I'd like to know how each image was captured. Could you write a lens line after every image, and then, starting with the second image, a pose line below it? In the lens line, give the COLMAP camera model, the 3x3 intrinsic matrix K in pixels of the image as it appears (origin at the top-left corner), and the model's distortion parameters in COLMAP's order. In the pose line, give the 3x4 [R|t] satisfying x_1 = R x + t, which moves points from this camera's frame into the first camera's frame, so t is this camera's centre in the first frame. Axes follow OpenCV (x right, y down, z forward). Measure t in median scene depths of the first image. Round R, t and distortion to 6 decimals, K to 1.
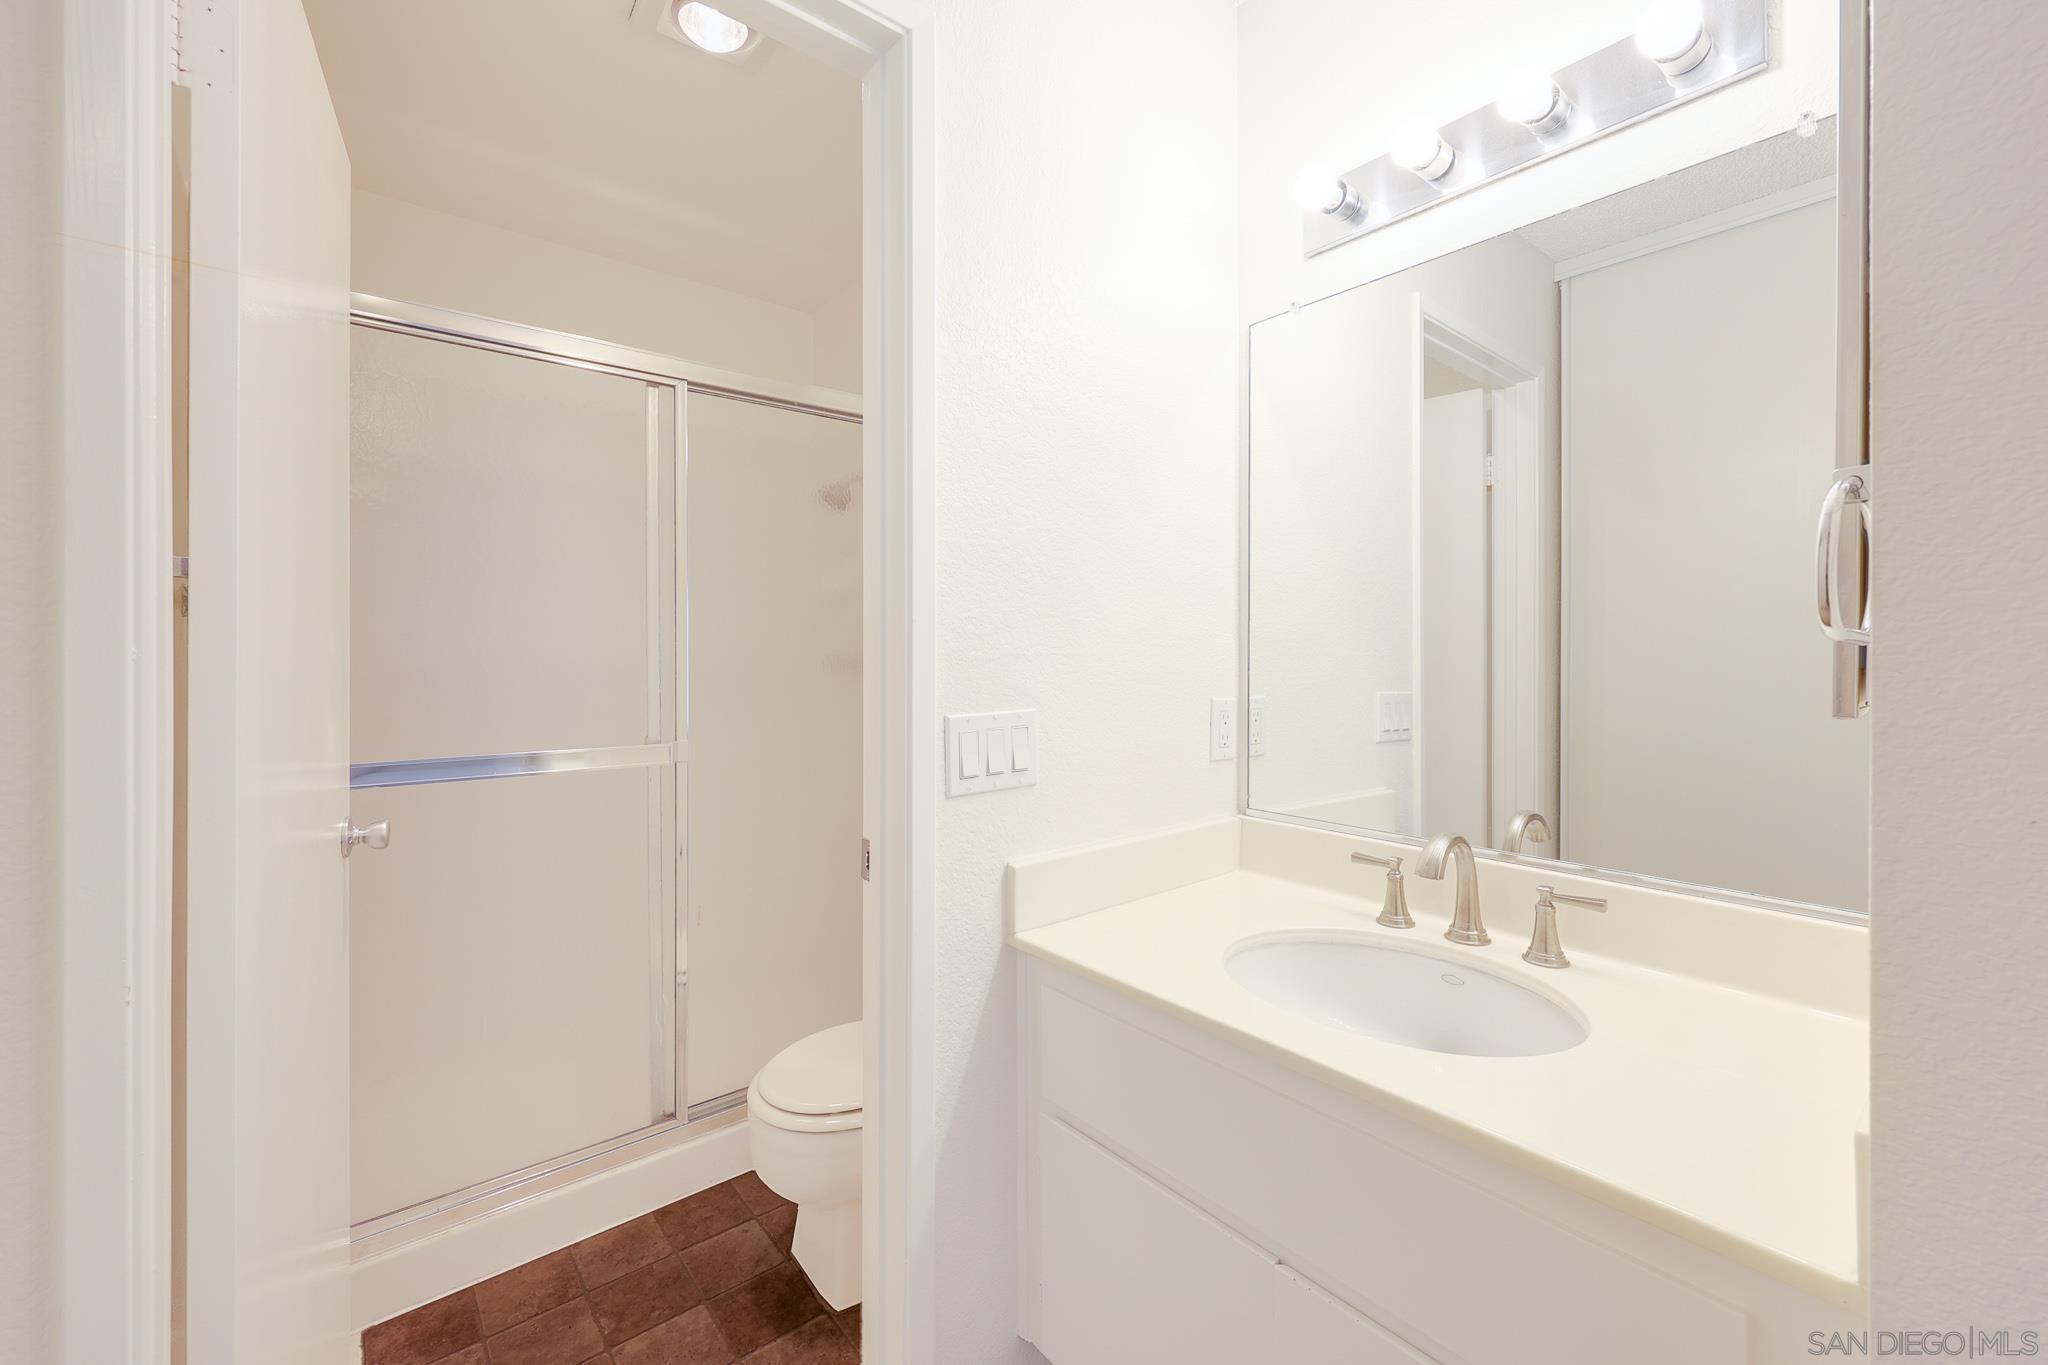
lens RADIAL K [[839.6, 0, 1014.9], [0, 839.6, 656.1], [0, 0, 1]] dist [0.001608, -0.000033]
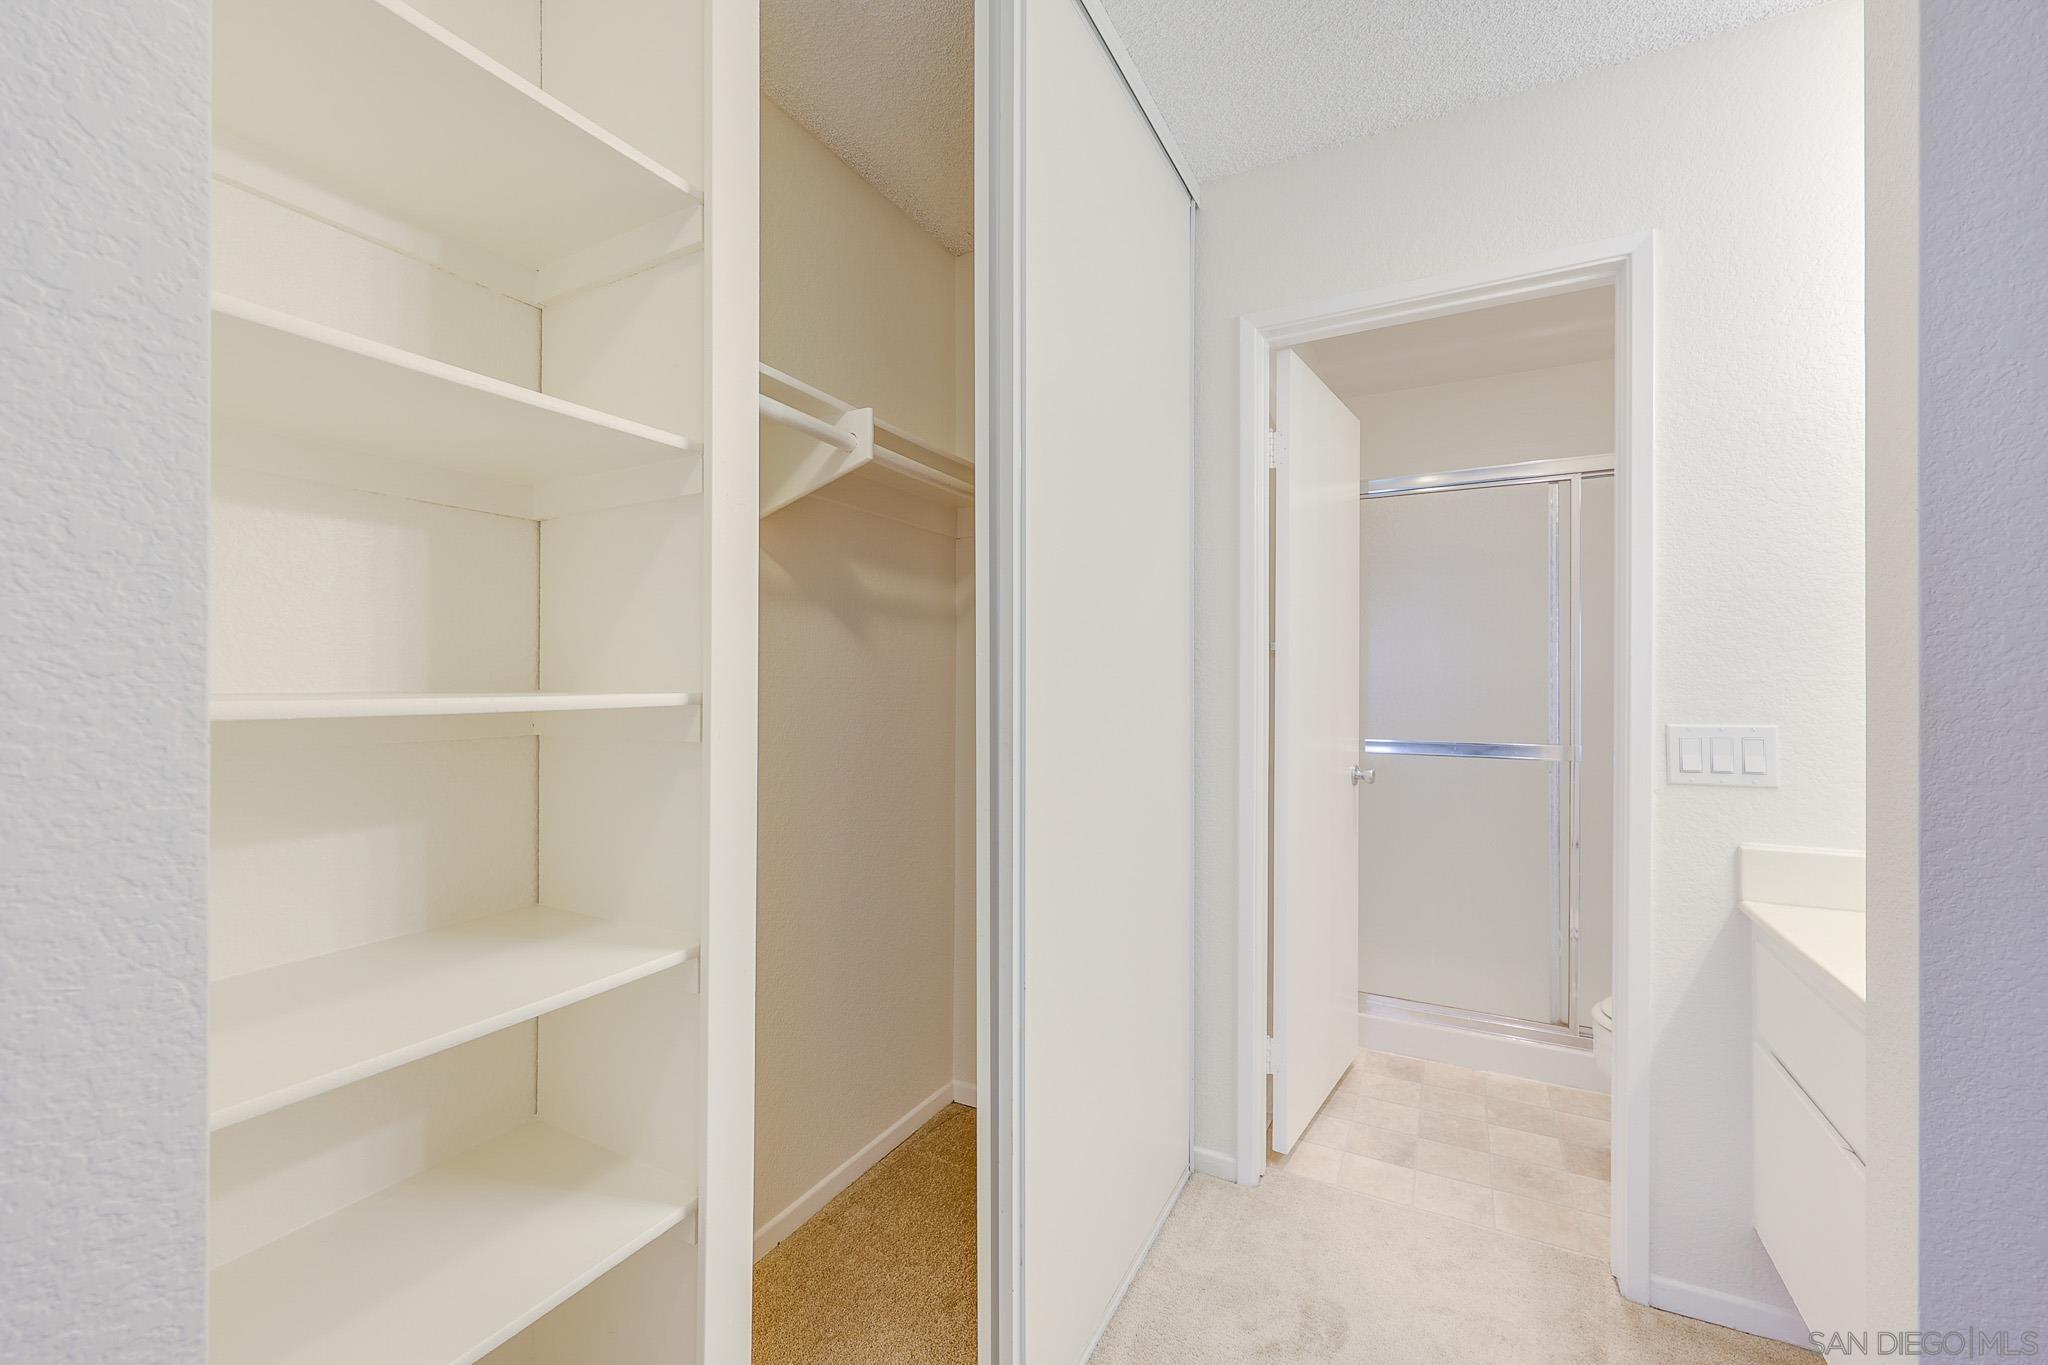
lens RADIAL K [[823.4, 0, 1024.0], [0, 823.4, 682.5], [0, 0, 1]] dist [0.001953, 0.000152]
pose [[0.392983, 0.005507, -0.919529, 0.716425], [-0.003043, 0.999984, 0.004689, -0.001851], [0.919541, 0.000956, 0.392994, -0.488035]]
